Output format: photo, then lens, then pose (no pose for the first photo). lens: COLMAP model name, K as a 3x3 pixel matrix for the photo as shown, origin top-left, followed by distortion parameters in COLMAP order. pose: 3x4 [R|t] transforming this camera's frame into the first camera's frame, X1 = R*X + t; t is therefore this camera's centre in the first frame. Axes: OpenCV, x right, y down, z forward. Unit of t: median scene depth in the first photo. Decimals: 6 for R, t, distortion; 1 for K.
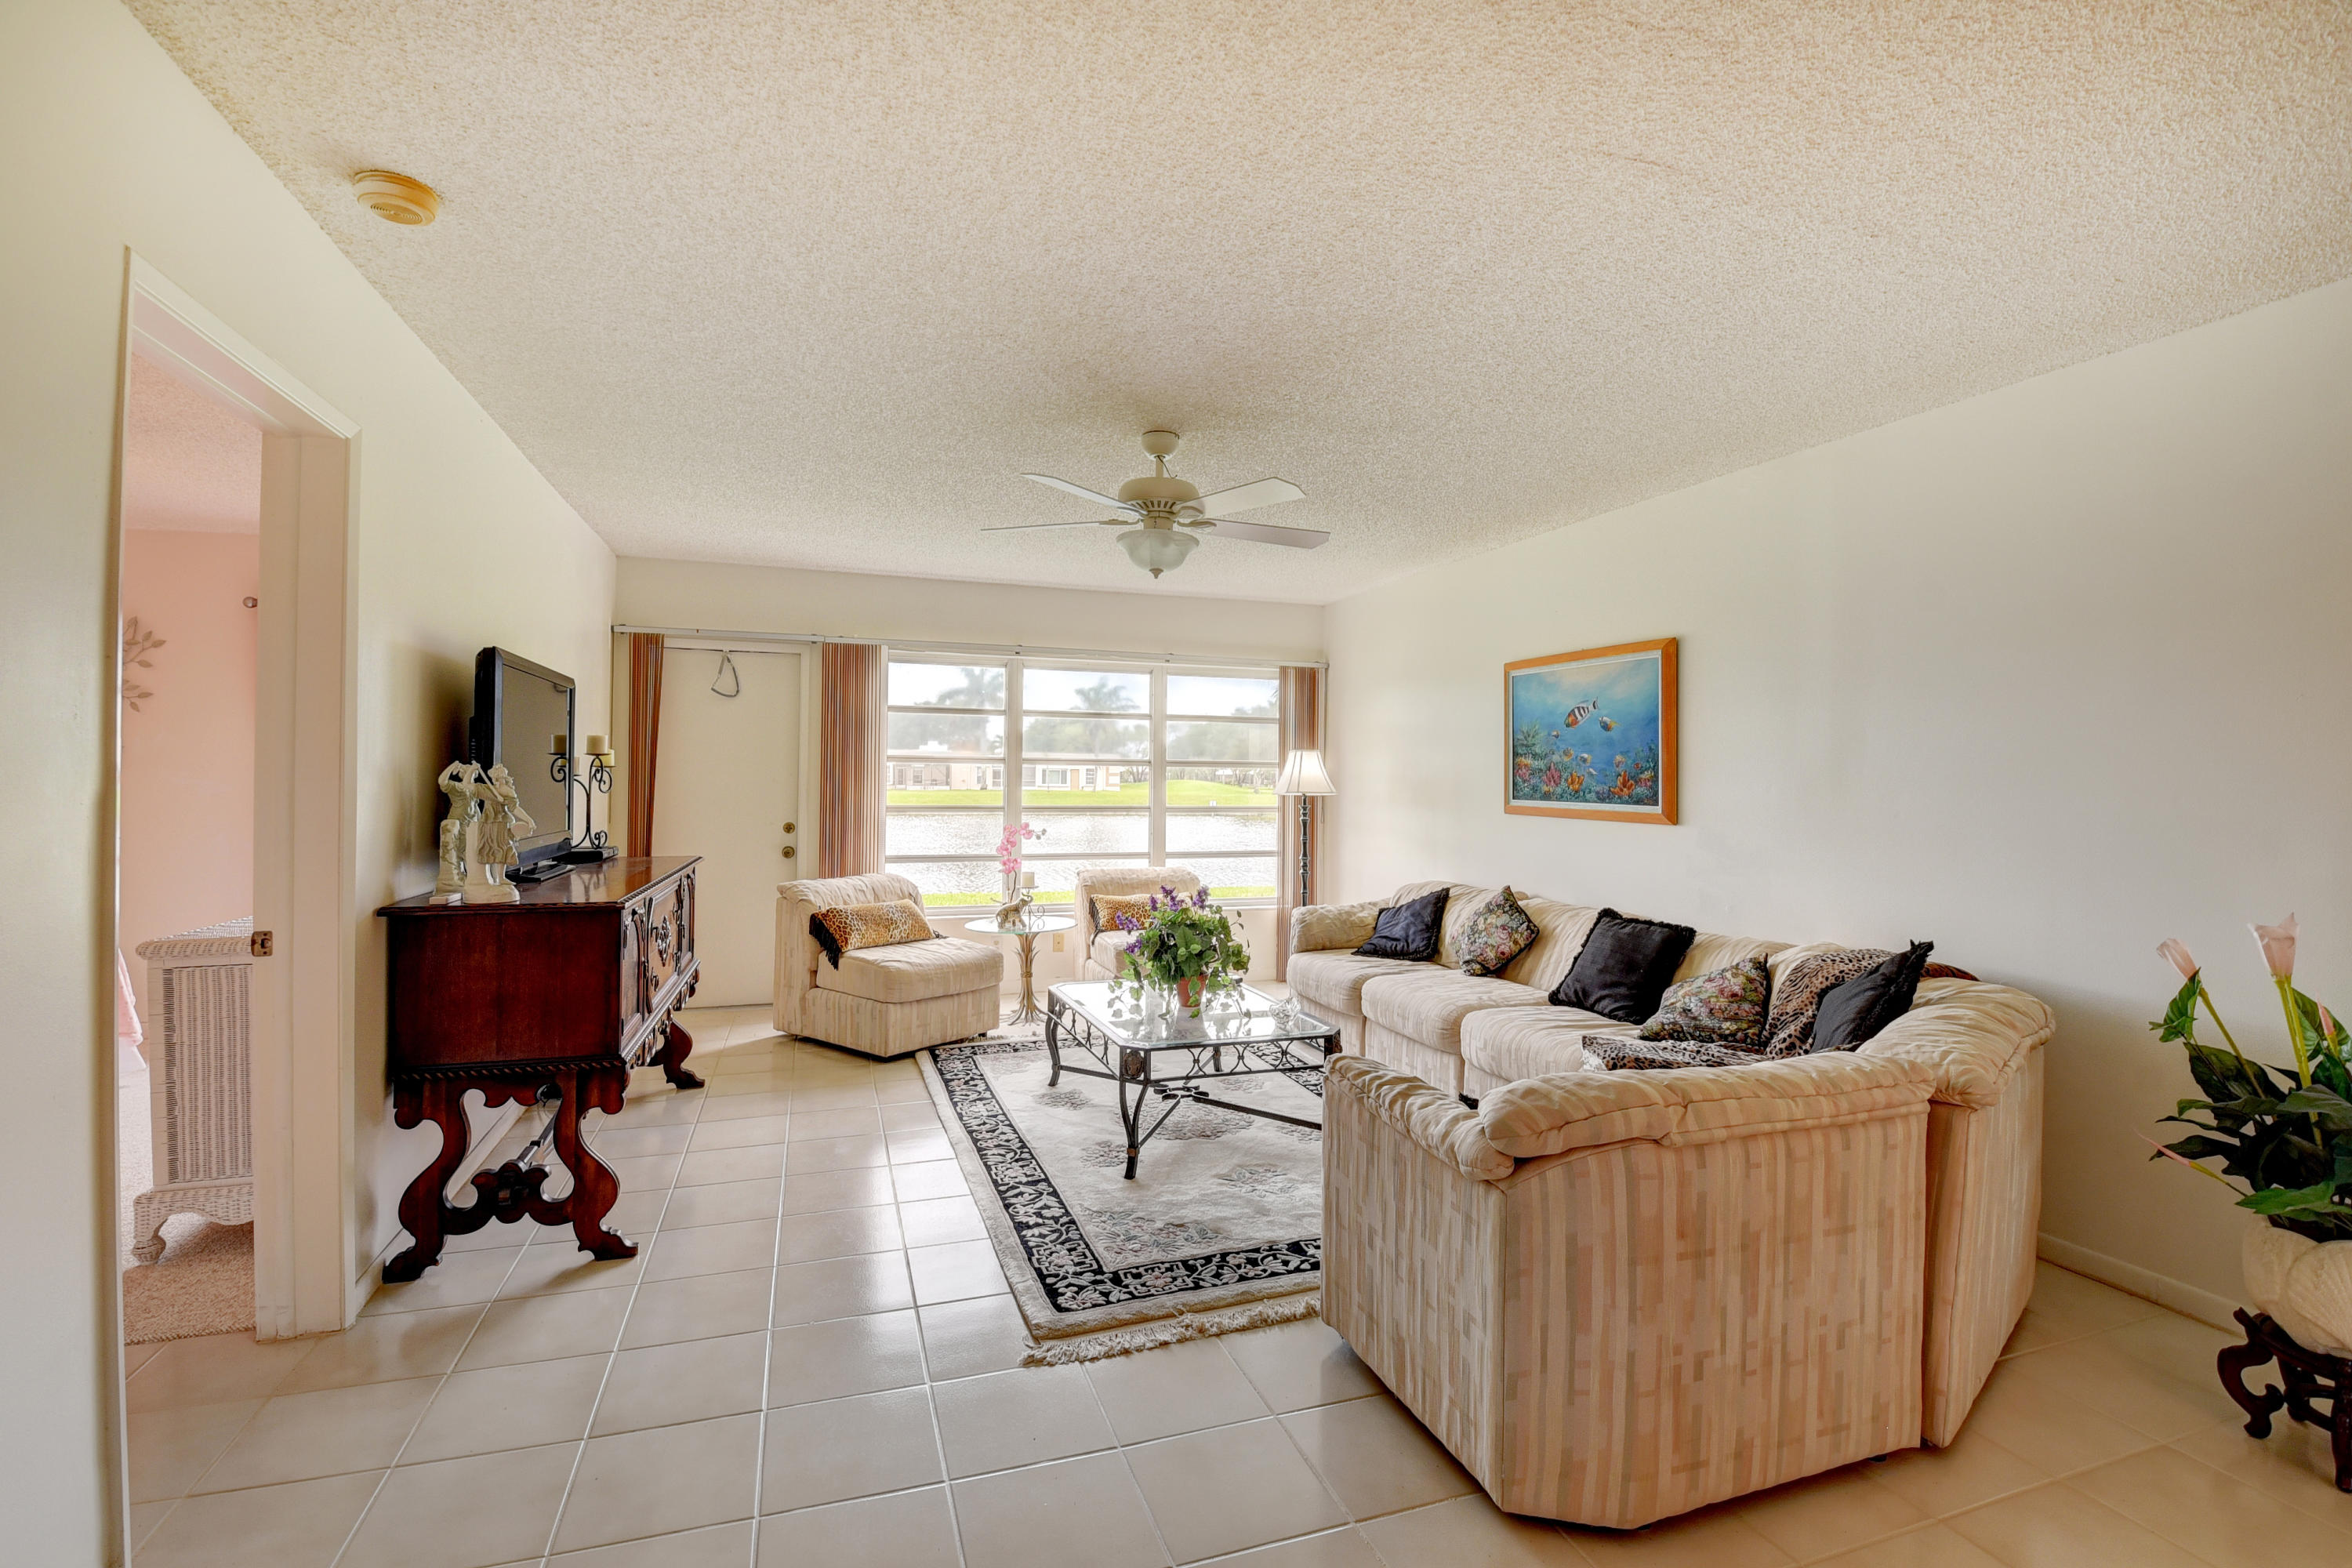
lens RADIAL K [[1031.6, 0, 1176.0], [0, 1031.6, 784.0], [0, 0, 1]] dist [-0.001949, -0.000369]
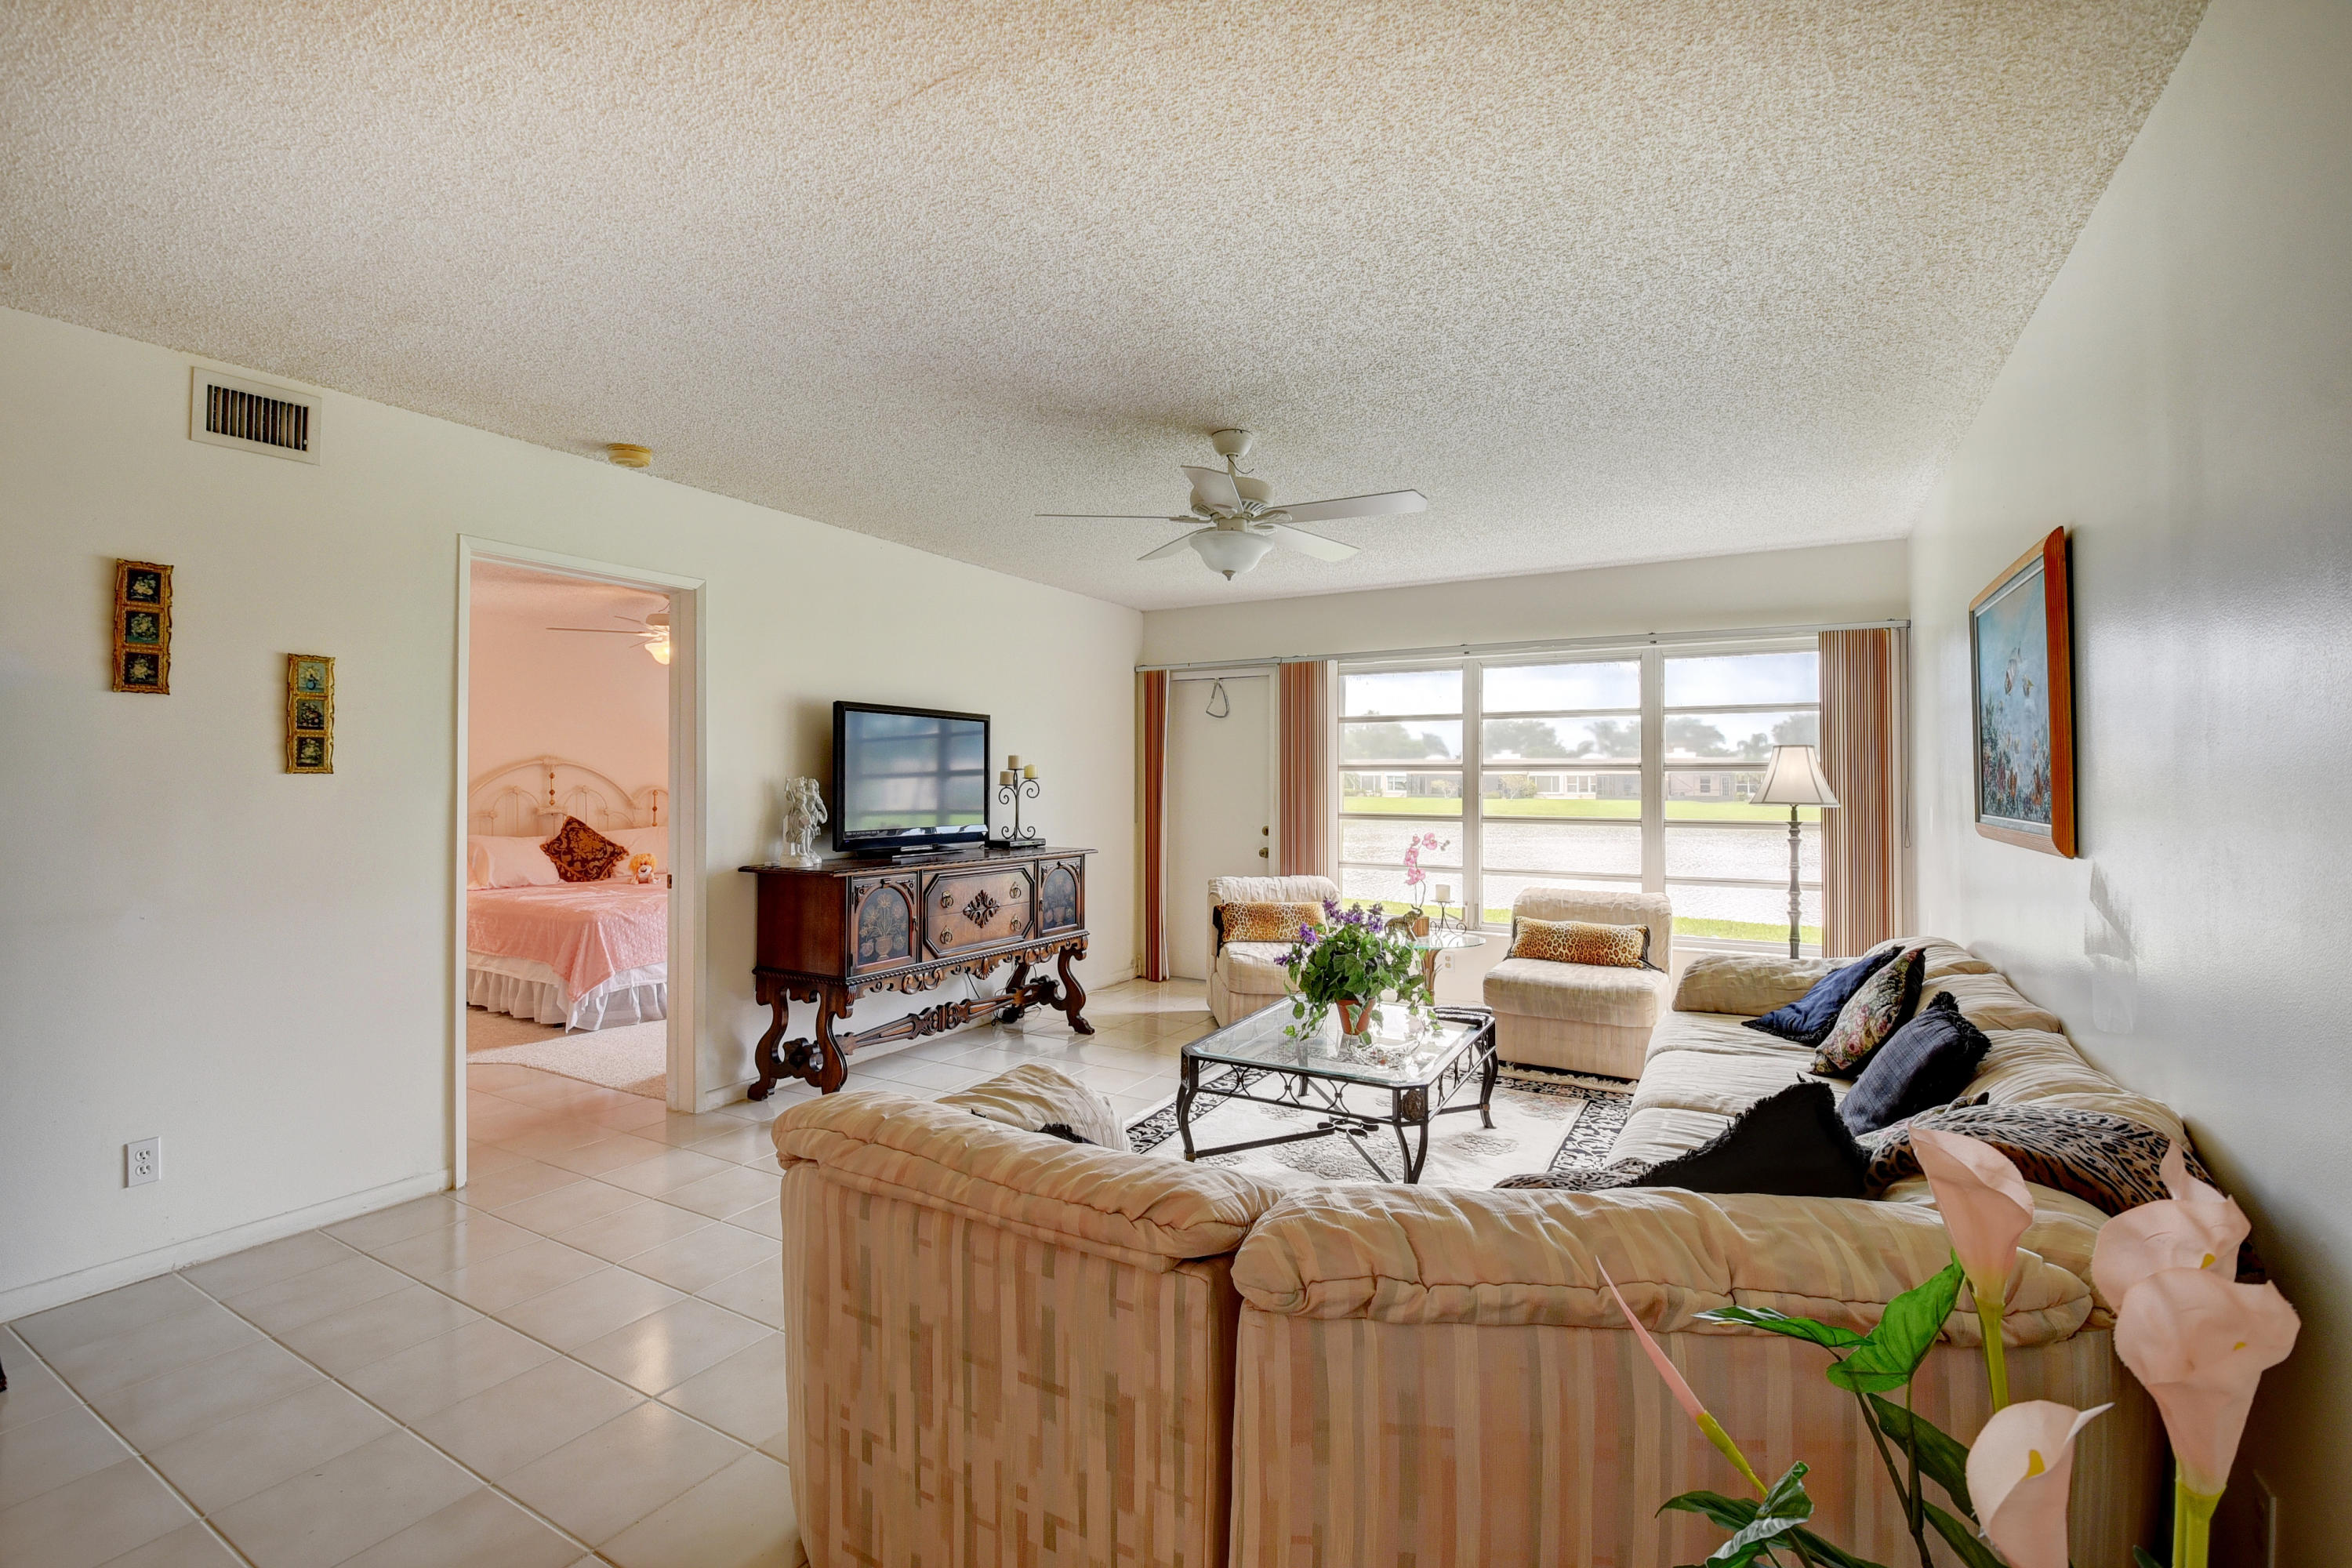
lens RADIAL K [[1039.6, 0, 1176.0], [0, 1039.6, 784.0], [0, 0, 1]] dist [0.012550, -0.000211]
pose [[0.662595, -0.008795, -0.748927, 0.533543], [0.001159, 0.999942, -0.010717, 0.003807], [0.748977, 0.006233, 0.662566, 0.237265]]
